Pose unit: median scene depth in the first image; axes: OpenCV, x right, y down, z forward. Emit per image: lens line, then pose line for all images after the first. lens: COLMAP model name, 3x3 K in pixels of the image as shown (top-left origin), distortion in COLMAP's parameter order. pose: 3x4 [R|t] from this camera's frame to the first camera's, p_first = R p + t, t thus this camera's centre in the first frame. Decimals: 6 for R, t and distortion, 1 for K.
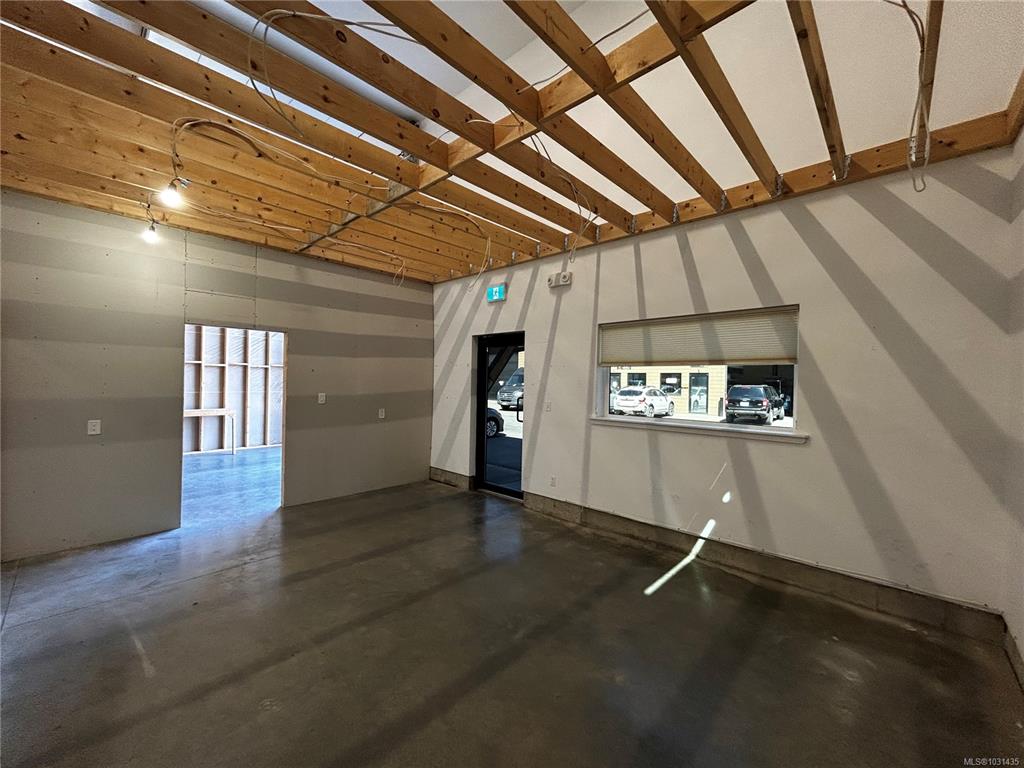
lens RADIAL K [[411.2, 0, 511.2], [0, 411.2, 383.2], [0, 0, 1]] dist [-0.000857, 0.000309]
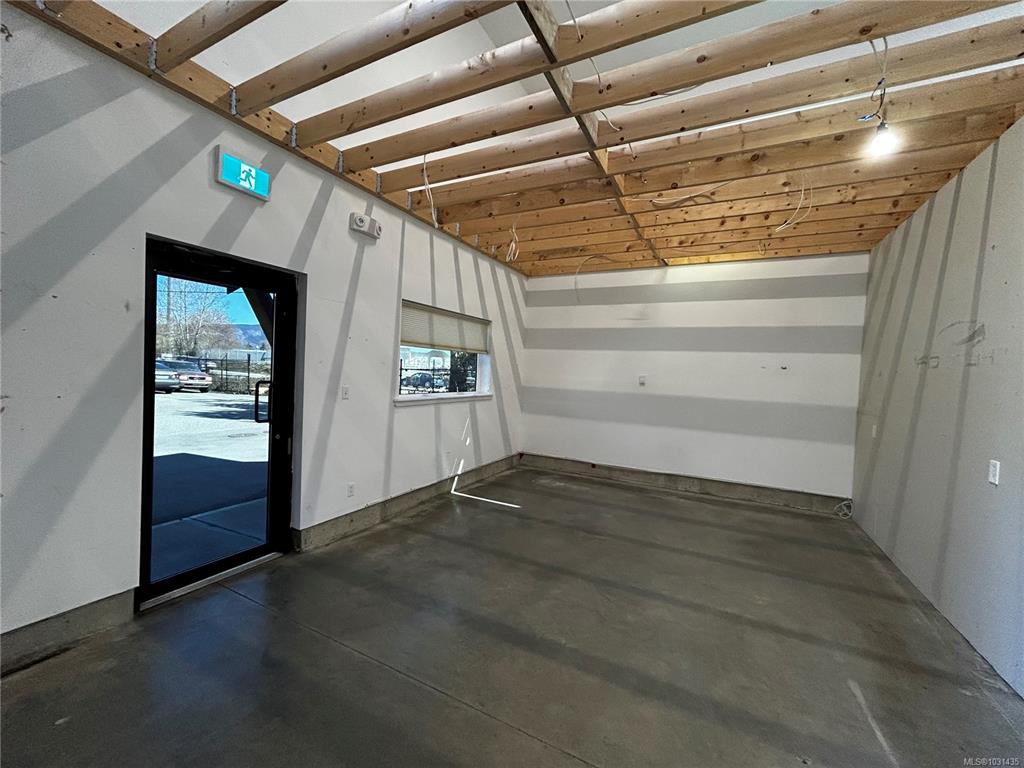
lens RADIAL K [[411.2, 0, 510.0], [0, 411.2, 385.8], [0, 0, 1]] dist [-0.000857, 0.000309]
pose [[-0.268505, -0.063345, 0.961193, -0.813609], [-0.044824, 0.997576, 0.053221, -0.009493], [-0.962235, -0.028795, -0.270693, 1.085040]]
